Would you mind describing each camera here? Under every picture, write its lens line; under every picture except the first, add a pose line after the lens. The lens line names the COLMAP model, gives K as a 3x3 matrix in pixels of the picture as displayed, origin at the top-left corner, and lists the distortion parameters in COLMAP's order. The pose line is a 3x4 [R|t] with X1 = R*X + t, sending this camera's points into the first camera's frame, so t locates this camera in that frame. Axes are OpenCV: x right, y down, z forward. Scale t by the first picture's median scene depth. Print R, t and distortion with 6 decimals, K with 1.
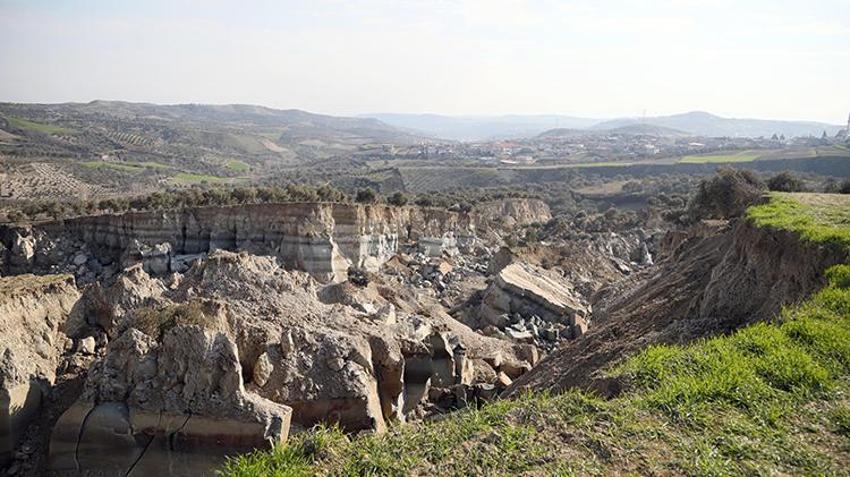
lens RADIAL K [[630.2, 0, 426.7], [0, 630.2, 228.4], [0, 0, 1]] dist [-0.120475, 0.078335]
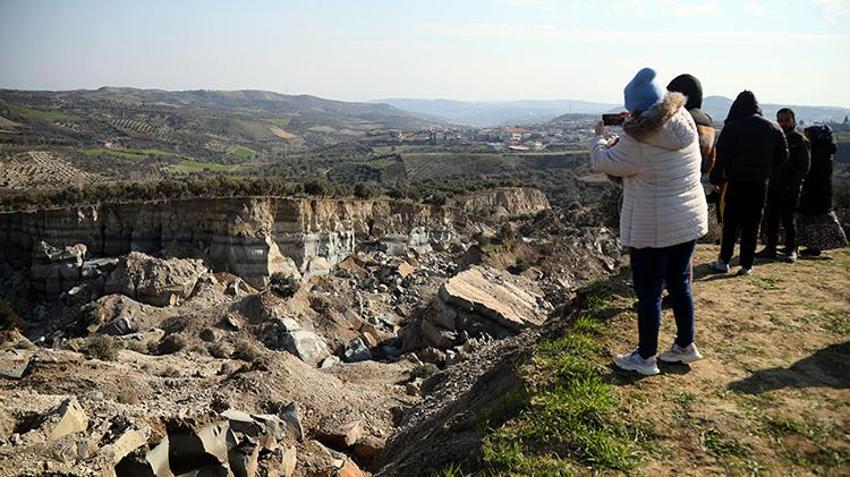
lens RADIAL K [[628.8, 0, 432.6], [0, 628.8, 247.6], [0, 0, 1]] dist [-0.118032, 0.077688]
pose [[0.999875, -0.000203, -0.015841, 0.080478], [0.001041, 0.998600, 0.052895, -0.014550], [0.015808, -0.052905, 0.998474, 0.117220]]
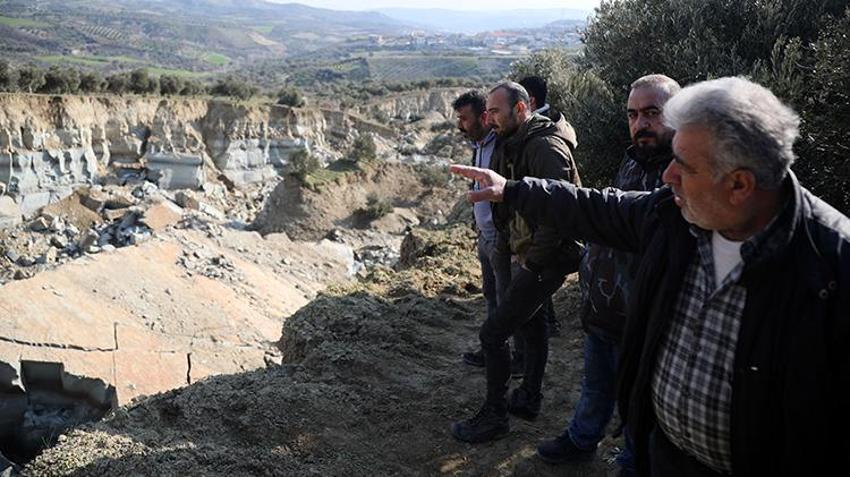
lens RADIAL K [[620.2, 0, 420.8], [0, 620.2, 179.6], [0, 0, 1]] dist [-0.124262, 0.067511]
pose [[0.999483, 0.002031, -0.032089, 0.247895], [0.000832, 0.996036, 0.088943, -0.009235], [0.032143, -0.088924, 0.995520, 0.522057]]
